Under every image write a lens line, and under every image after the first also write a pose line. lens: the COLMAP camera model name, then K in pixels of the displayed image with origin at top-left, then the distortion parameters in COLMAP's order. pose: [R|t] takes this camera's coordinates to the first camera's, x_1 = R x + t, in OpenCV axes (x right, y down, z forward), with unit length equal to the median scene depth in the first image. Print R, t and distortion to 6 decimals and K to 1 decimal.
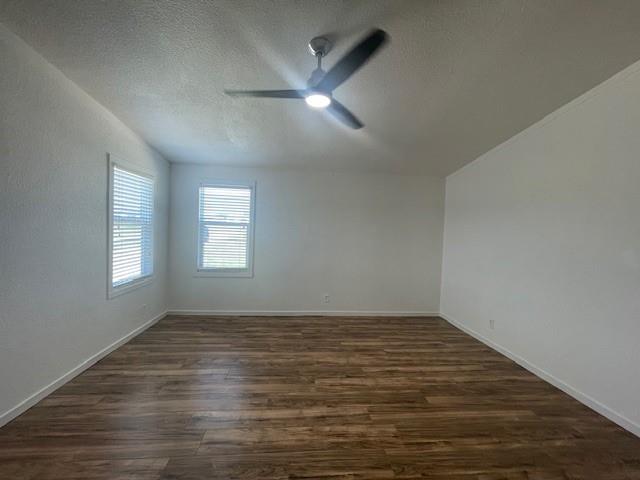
lens RADIAL K [[259.3, 0, 317.3], [0, 259.3, 238.2], [0, 0, 1]] dist [-0.000863, 0.000021]
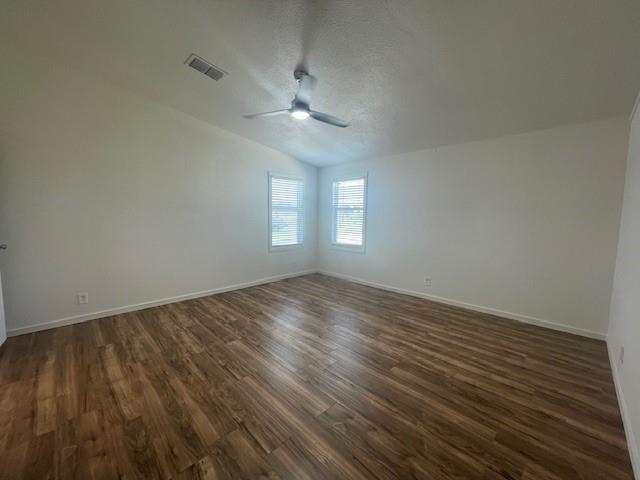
lens RADIAL K [[259.3, 0, 317.3], [0, 259.3, 238.2], [0, 0, 1]] dist [-0.000863, 0.000021]
pose [[0.642380, 0.042140, -0.765227, 0.685575], [-0.014756, 0.998982, 0.042625, 0.048018], [0.766244, -0.016090, 0.642348, 0.080520]]
